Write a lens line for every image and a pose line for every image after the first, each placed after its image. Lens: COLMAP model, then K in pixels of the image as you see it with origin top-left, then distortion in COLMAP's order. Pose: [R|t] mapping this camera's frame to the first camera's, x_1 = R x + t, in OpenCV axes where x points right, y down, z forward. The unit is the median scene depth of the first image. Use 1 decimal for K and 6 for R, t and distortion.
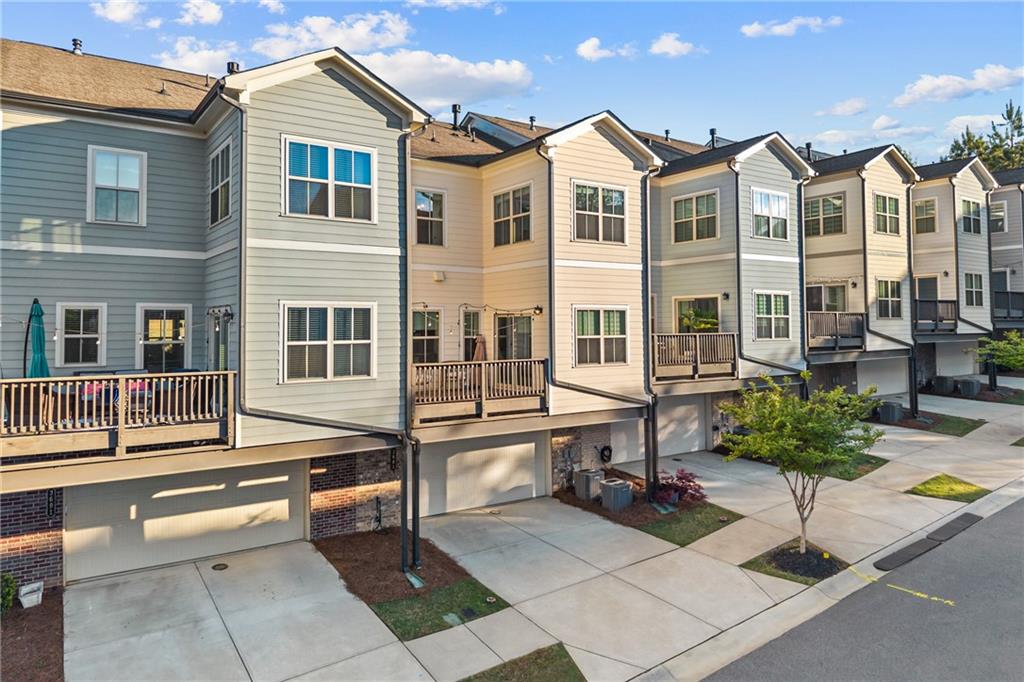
lens RADIAL K [[687.8, 0, 519.0], [0, 687.8, 306.5], [0, 0, 1]] dist [0.026558, -0.031910]
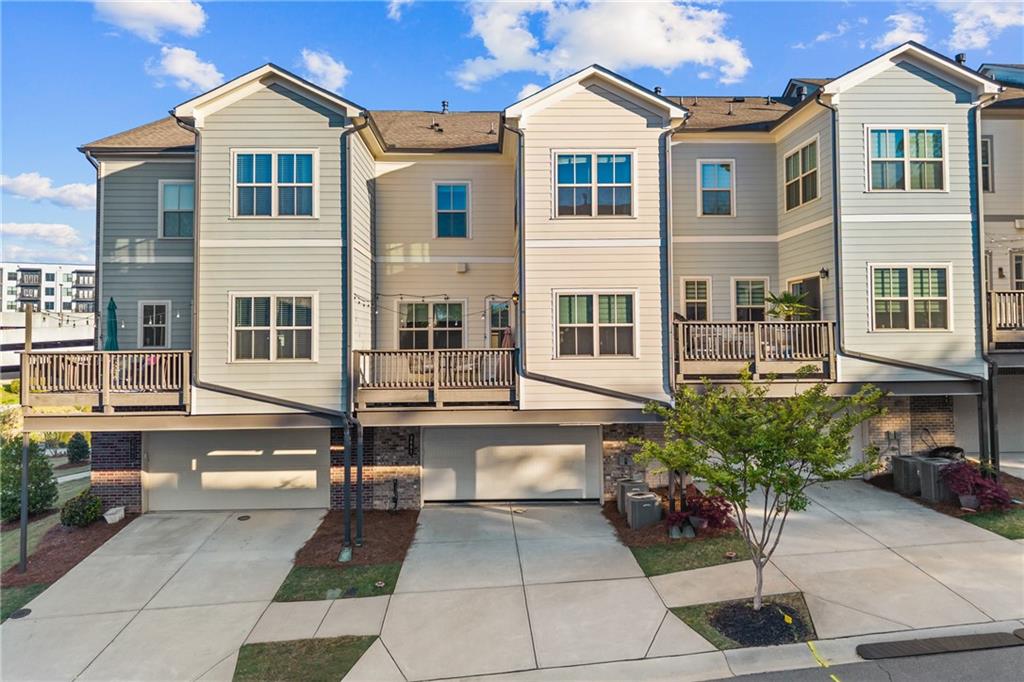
lens RADIAL K [[687.8, 0, 517.1], [0, 687.8, 324.2], [0, 0, 1]] dist [0.026558, -0.031910]
pose [[0.839709, -0.015851, -0.542805, 0.548011], [0.019358, 0.999812, 0.000749, 0.043443], [0.542691, -0.011136, 0.839859, 0.225156]]
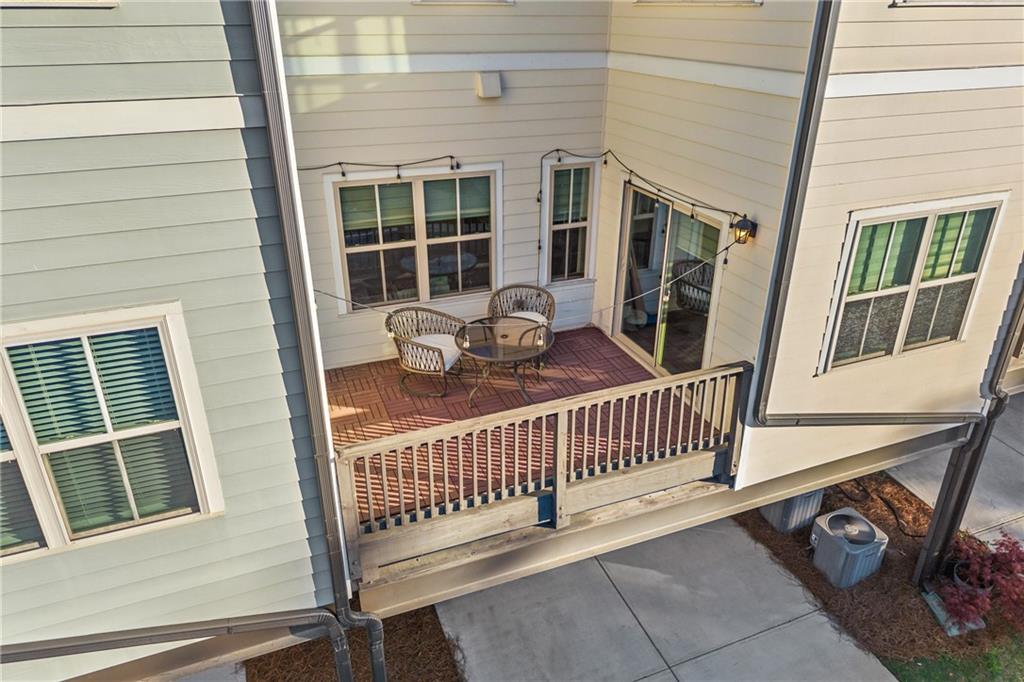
lens RADIAL K [[687.8, 0, 506.7], [0, 687.8, 324.4], [0, 0, 1]] dist [0.026558, -0.031910]
pose [[0.971519, 0.107269, -0.211294, -0.009967], [-0.000444, 0.892495, 0.451057, -0.110445], [0.236963, -0.438117, 0.867123, 0.666681]]
